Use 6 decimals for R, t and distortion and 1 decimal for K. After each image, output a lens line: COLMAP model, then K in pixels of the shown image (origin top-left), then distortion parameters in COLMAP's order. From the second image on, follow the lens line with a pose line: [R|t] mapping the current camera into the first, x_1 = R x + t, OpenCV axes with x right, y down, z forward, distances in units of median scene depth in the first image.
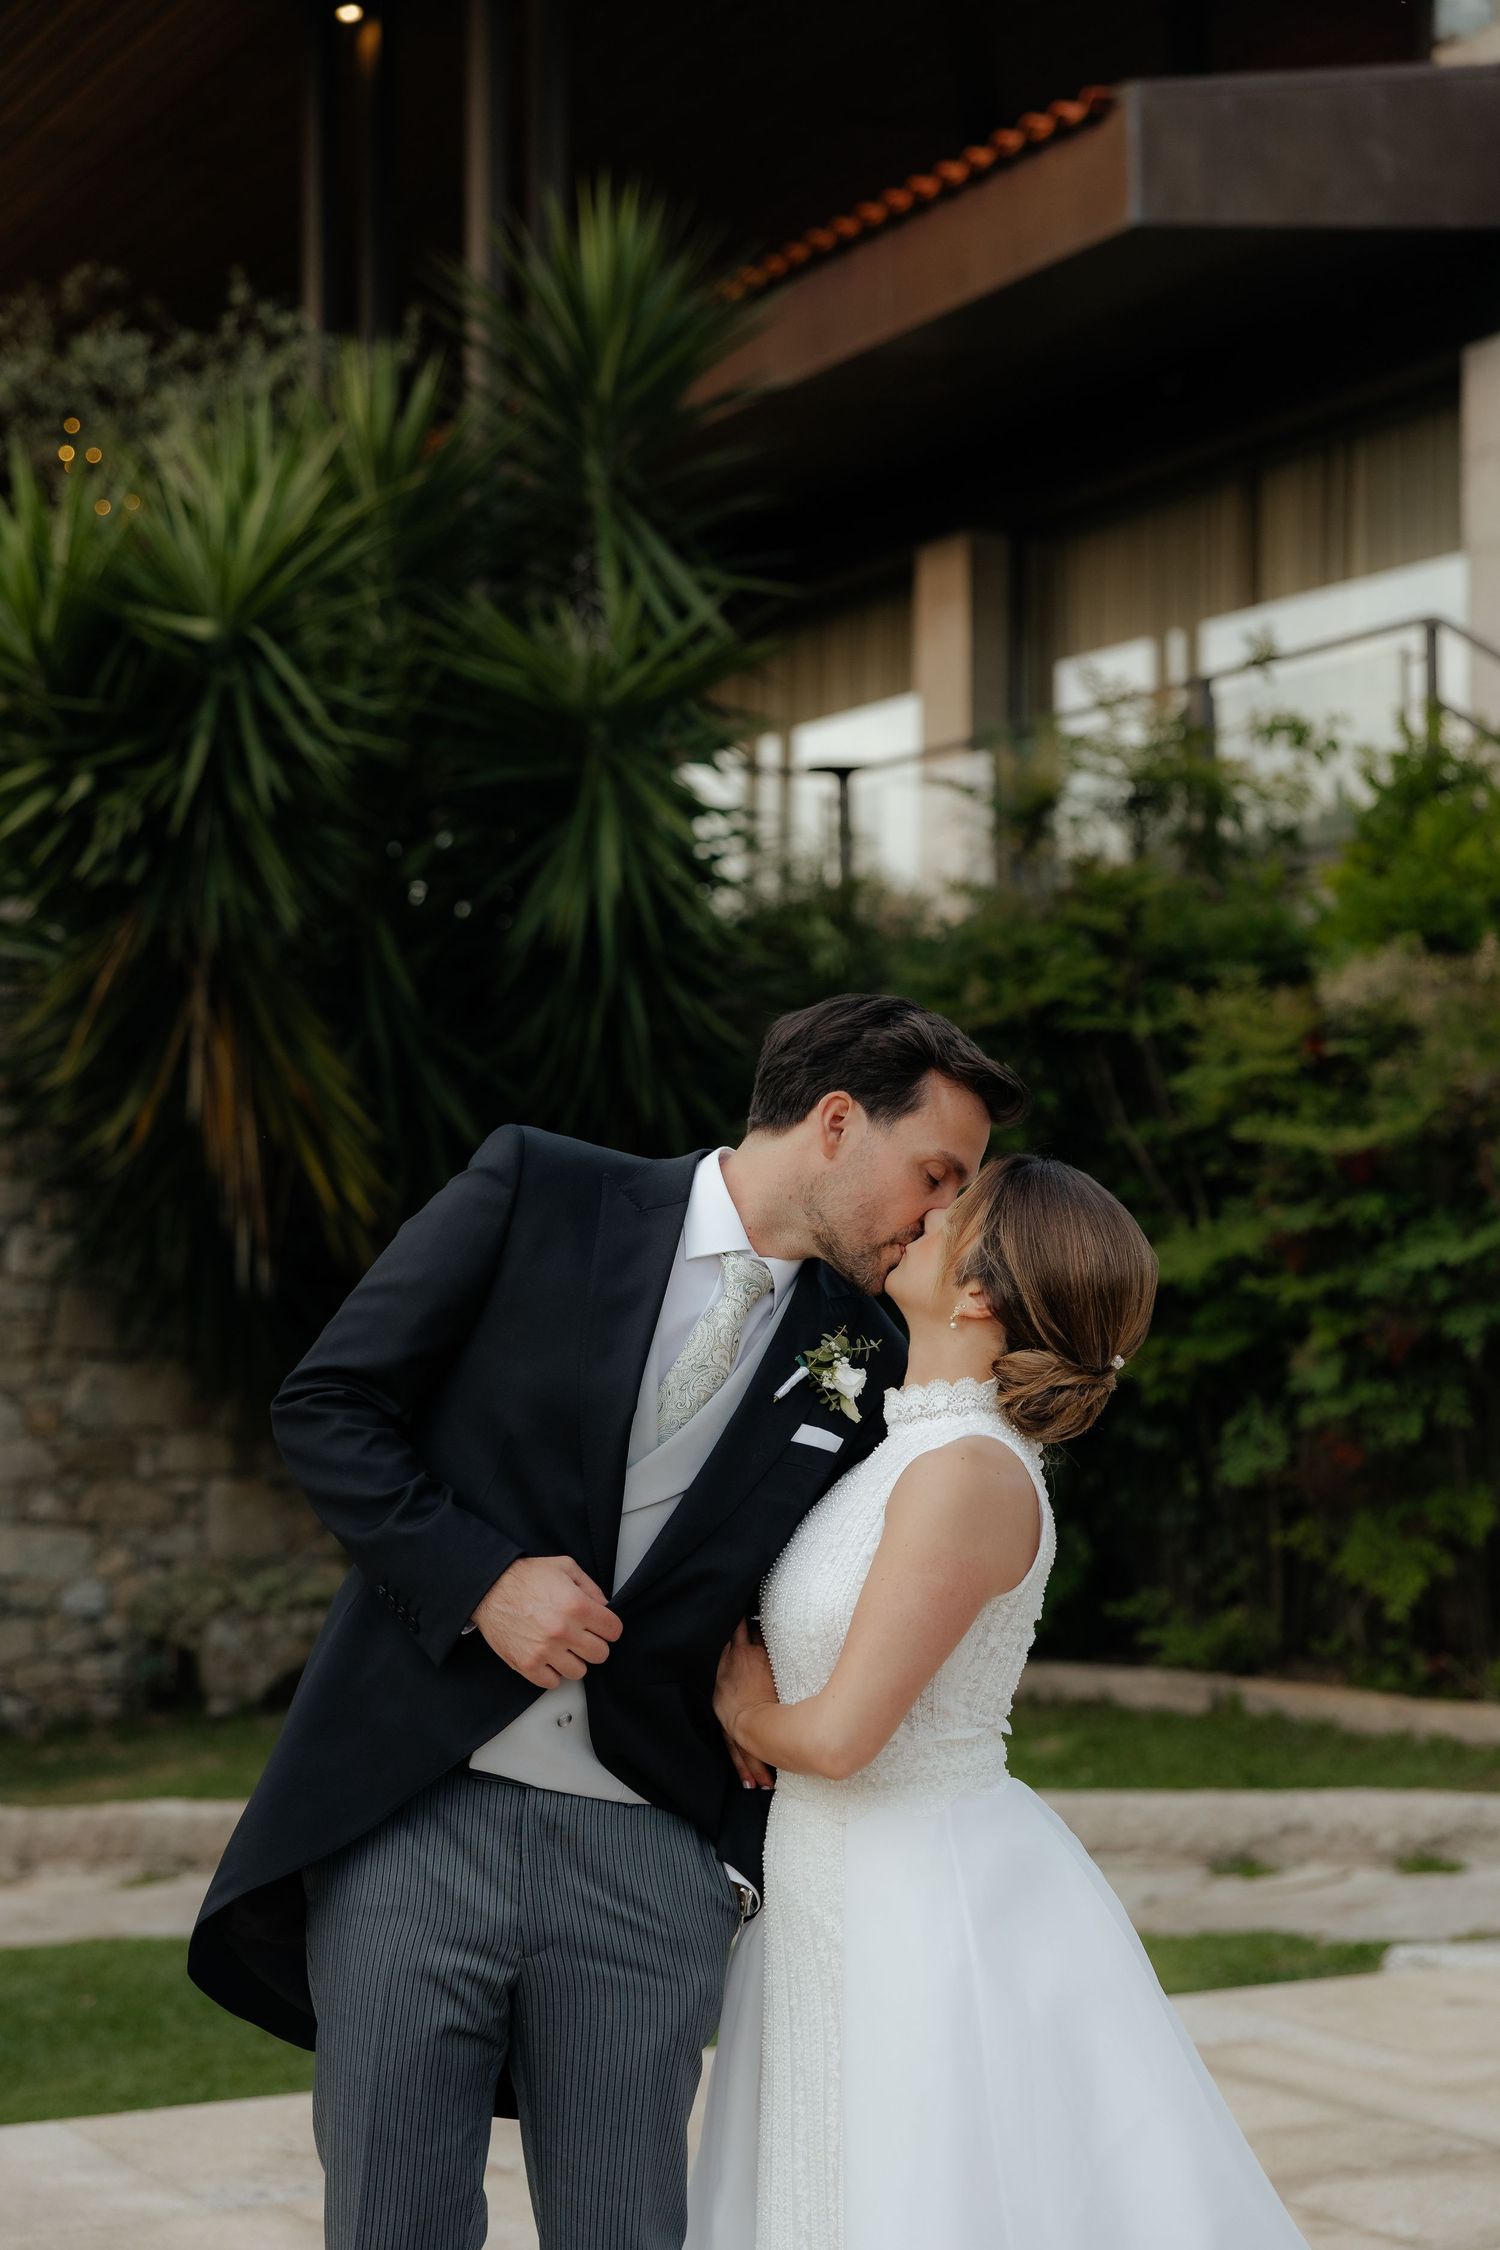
lens RADIAL K [[4165.3, 0, 739.4], [0, 4165.3, 1131.7], [0, 0, 1]] dist [0.083842, 0.000000]
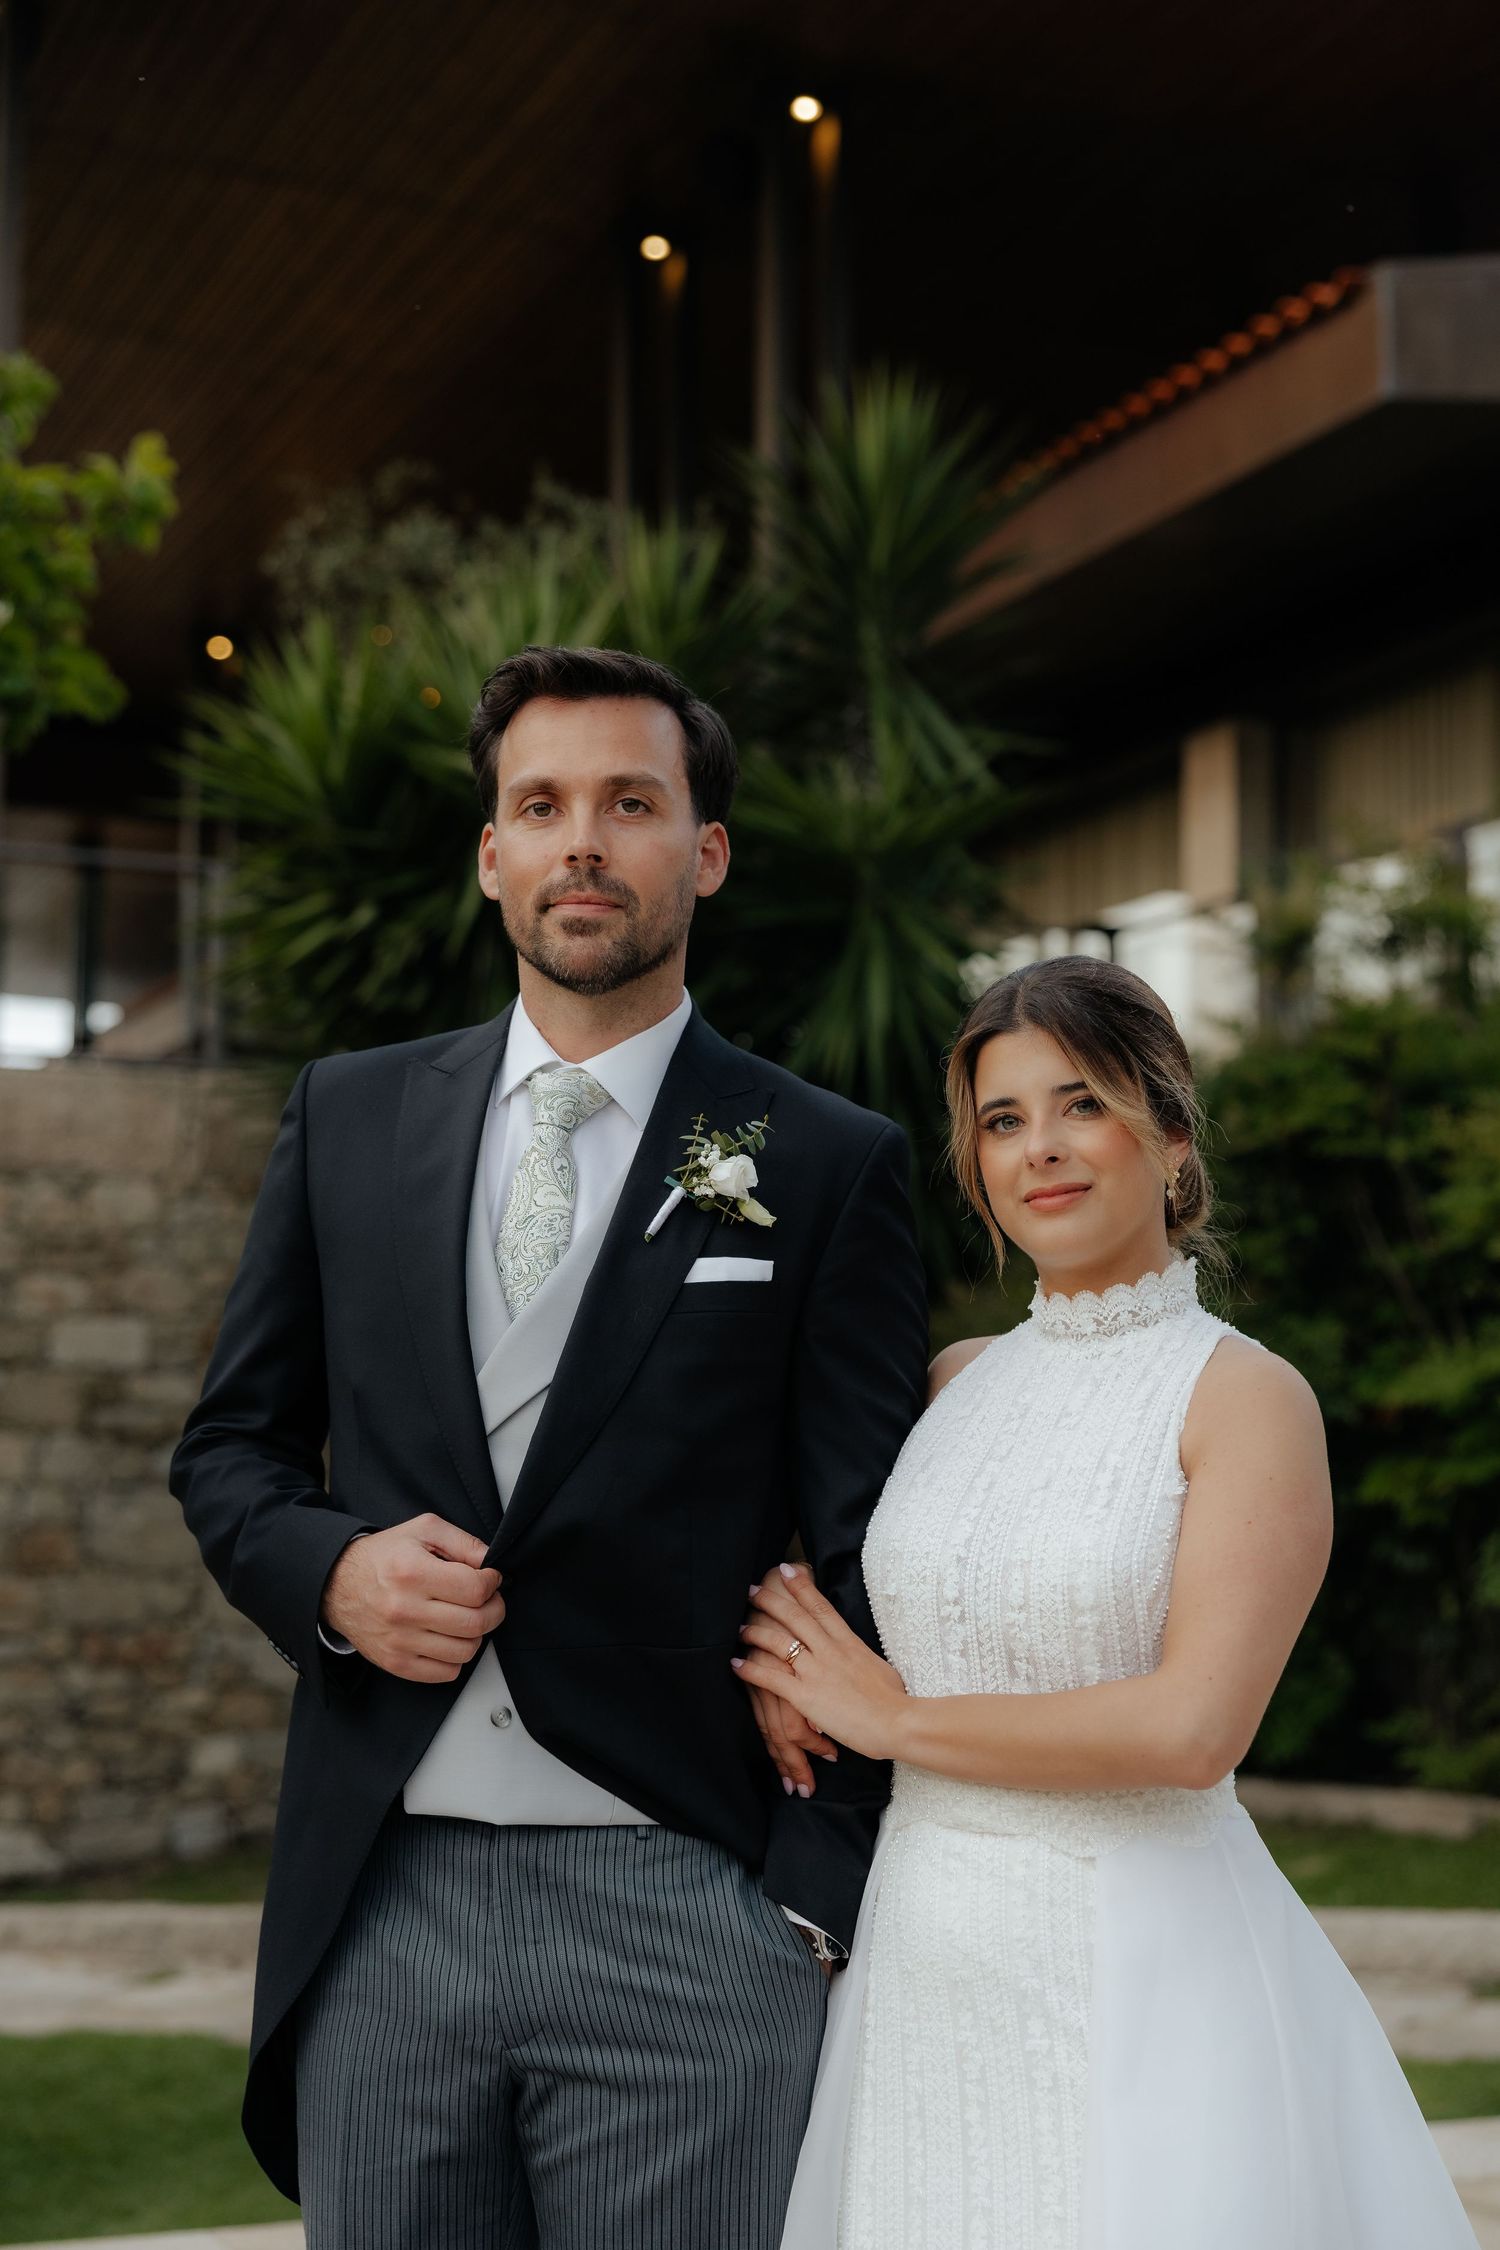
lens RADIAL K [[3646.8, 0, 773.0], [0, 3646.8, 1115.3], [0, 0, 1]] dist [0.029568, 0.000000]
pose [[0.997262, 0.001126, -0.073946, 0.009815], [-0.005688, 0.998091, -0.061506, 0.020017], [0.073735, 0.061758, 0.995364, 0.098479]]
